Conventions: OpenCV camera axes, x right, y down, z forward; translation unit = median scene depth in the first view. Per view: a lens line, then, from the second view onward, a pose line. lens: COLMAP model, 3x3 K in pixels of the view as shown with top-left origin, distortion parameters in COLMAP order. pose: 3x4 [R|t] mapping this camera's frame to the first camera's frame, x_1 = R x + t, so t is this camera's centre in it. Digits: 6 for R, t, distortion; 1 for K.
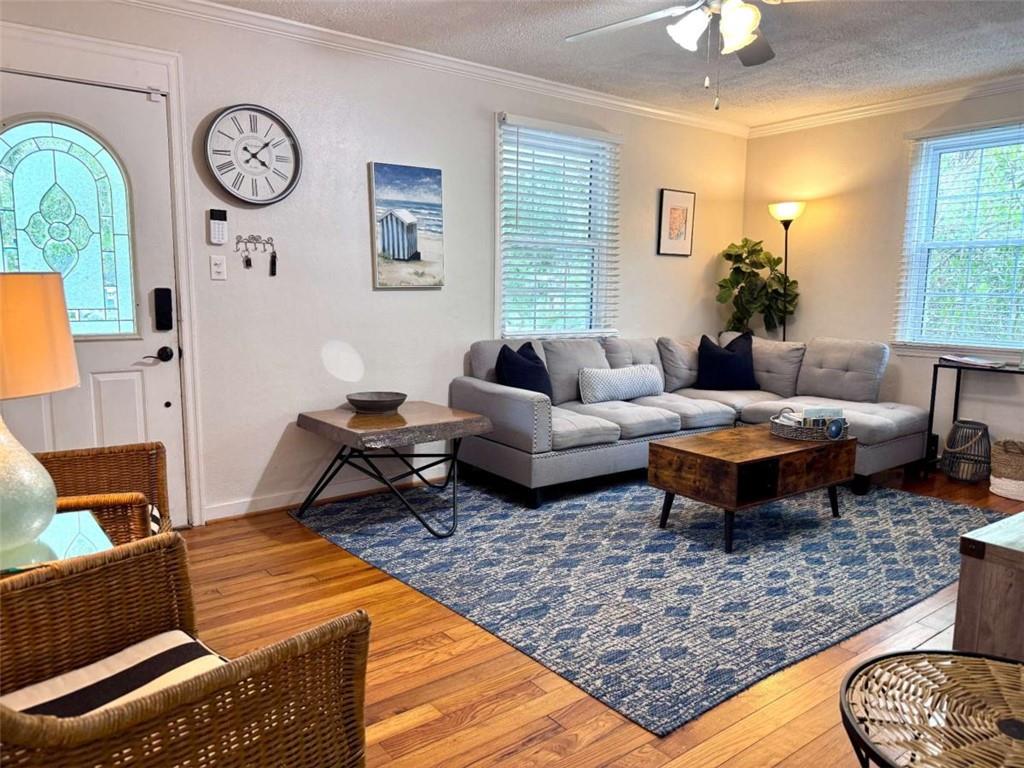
lens RADIAL K [[717.2, 0, 514.2], [0, 717.2, 384.6], [0, 0, 1]] dist [0.036052, -0.057341]
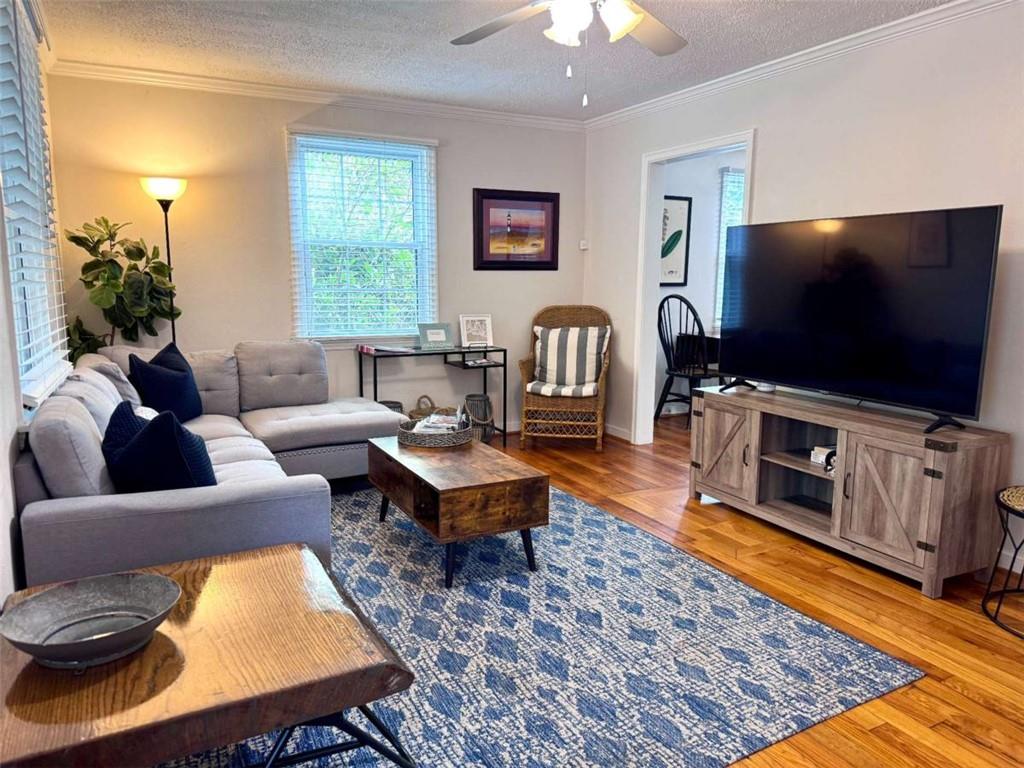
lens RADIAL K [[717.2, 0, 509.4], [0, 717.2, 378.5], [0, 0, 1]] dist [0.036052, -0.057341]
pose [[0.166237, -0.148493, 0.974841, -0.635652], [0.129429, 0.983330, 0.127714, -0.151984], [-0.977555, 0.104942, 0.182685, 0.882892]]
